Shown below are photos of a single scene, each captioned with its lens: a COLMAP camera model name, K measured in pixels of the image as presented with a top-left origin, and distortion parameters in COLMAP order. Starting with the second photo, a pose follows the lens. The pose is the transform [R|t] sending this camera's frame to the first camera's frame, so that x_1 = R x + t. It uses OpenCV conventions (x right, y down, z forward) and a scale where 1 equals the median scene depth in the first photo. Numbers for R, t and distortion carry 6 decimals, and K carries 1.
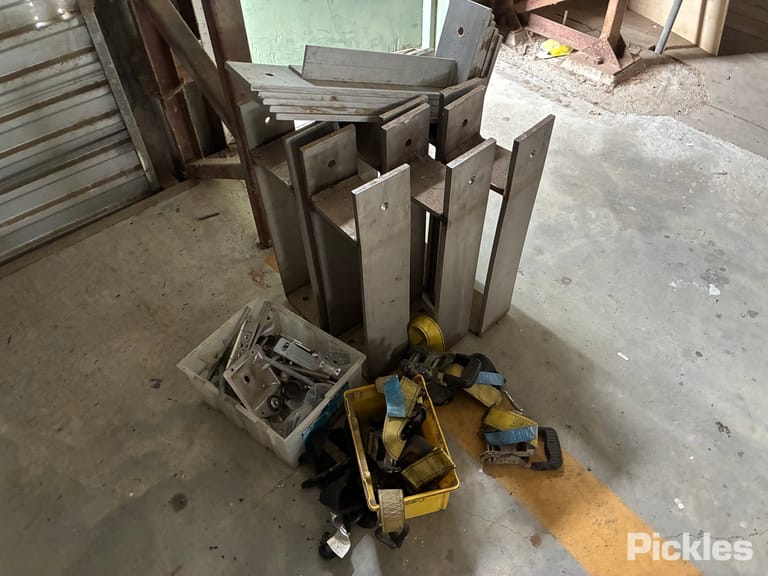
lens RADIAL K [[571.3, 0, 385.2], [0, 571.3, 269.0], [0, 0, 1]] dist [0.045135, -0.077454]
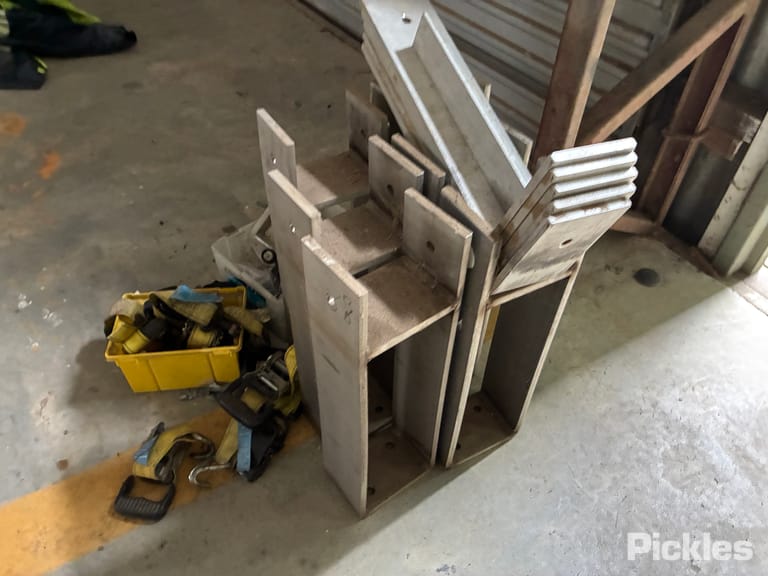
lens RADIAL K [[571.3, 0, 385.2], [0, 571.3, 269.0], [0, 0, 1]] dist [0.045135, -0.077454]
pose [[-0.114074, 0.698154, -0.706801, 0.612295], [-0.735663, 0.418772, 0.532381, -0.543190], [0.667673, 0.580698, 0.465835, 0.673925]]
